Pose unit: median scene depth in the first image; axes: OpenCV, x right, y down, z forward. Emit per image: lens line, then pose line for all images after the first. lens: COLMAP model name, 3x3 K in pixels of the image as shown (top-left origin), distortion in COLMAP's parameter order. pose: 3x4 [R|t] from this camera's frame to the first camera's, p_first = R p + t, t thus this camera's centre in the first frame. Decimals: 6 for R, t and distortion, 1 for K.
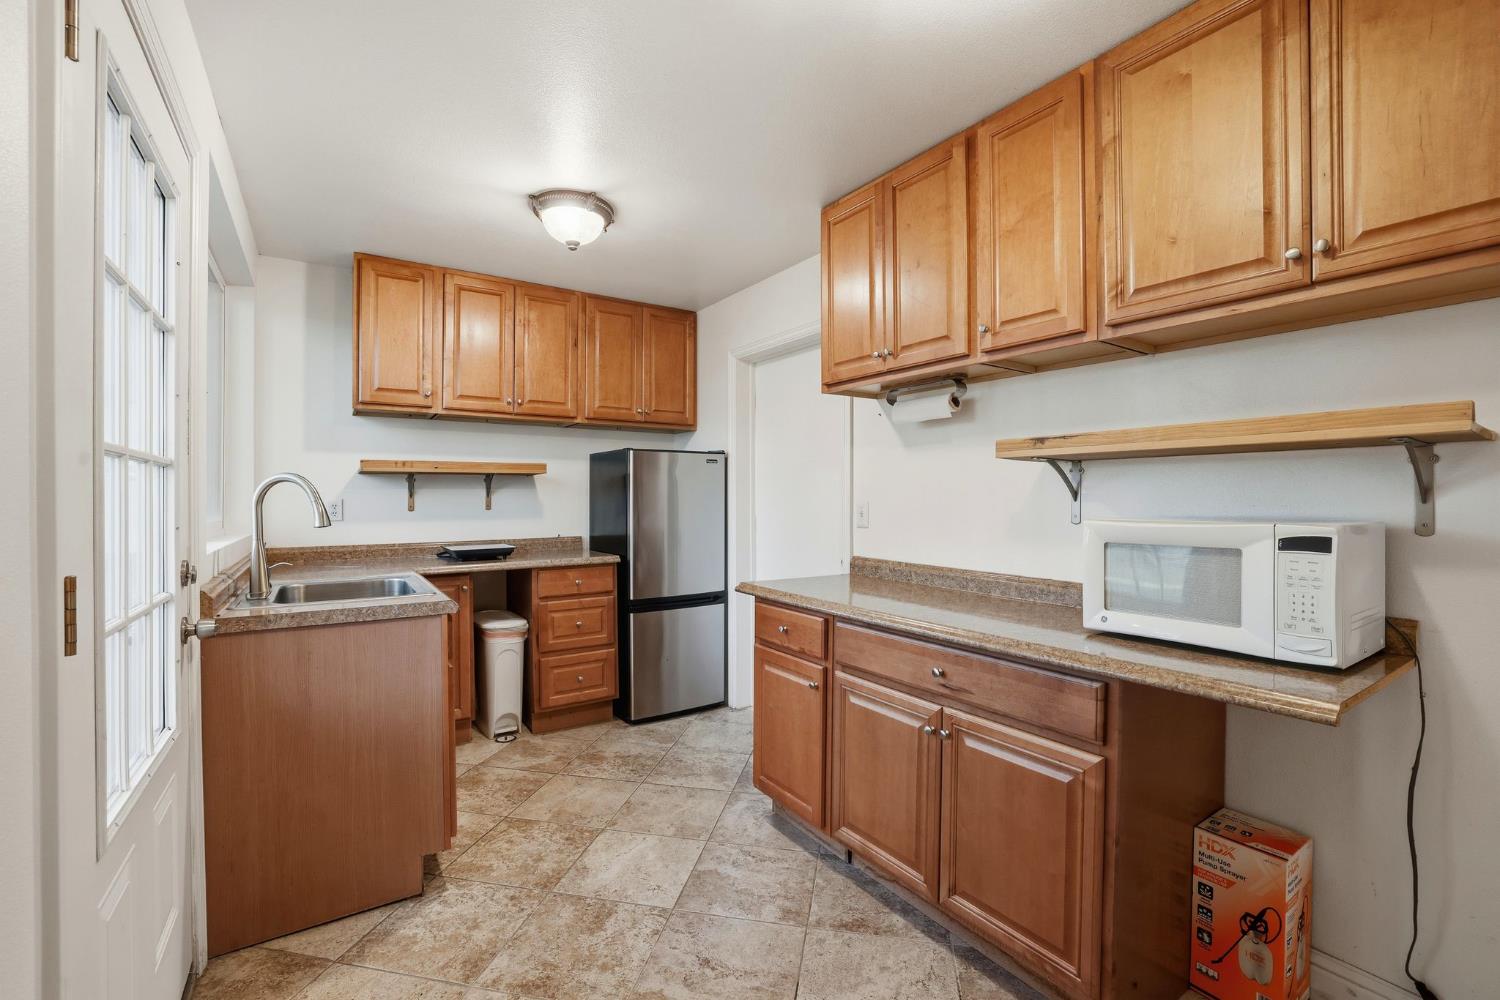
lens RADIAL K [[669.5, 0, 771.8], [0, 669.5, 492.1], [0, 0, 1]] dist [-0.034730, 0.010494]
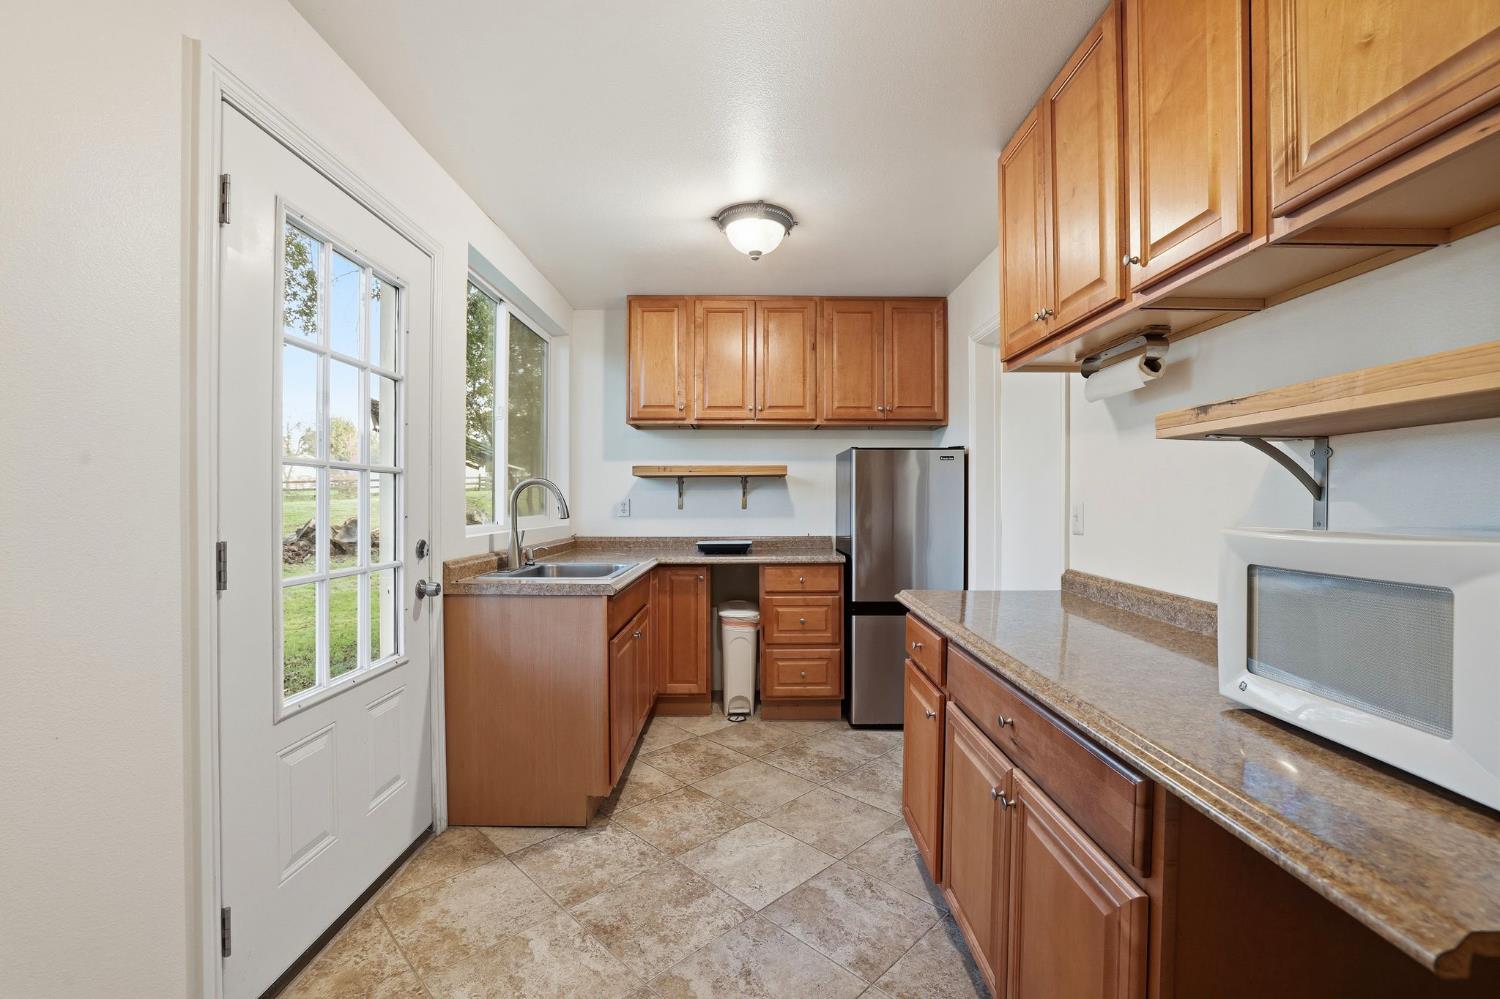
lens RADIAL K [[669.5, 0, 734.2], [0, 669.5, 497.5], [0, 0, 1]] dist [-0.034730, 0.010494]
pose [[0.815601, 0.000537, -0.578615, 0.305101], [0.001801, 0.999992, 0.003466, 0.006064], [0.578612, -0.003869, 0.815594, 0.137044]]
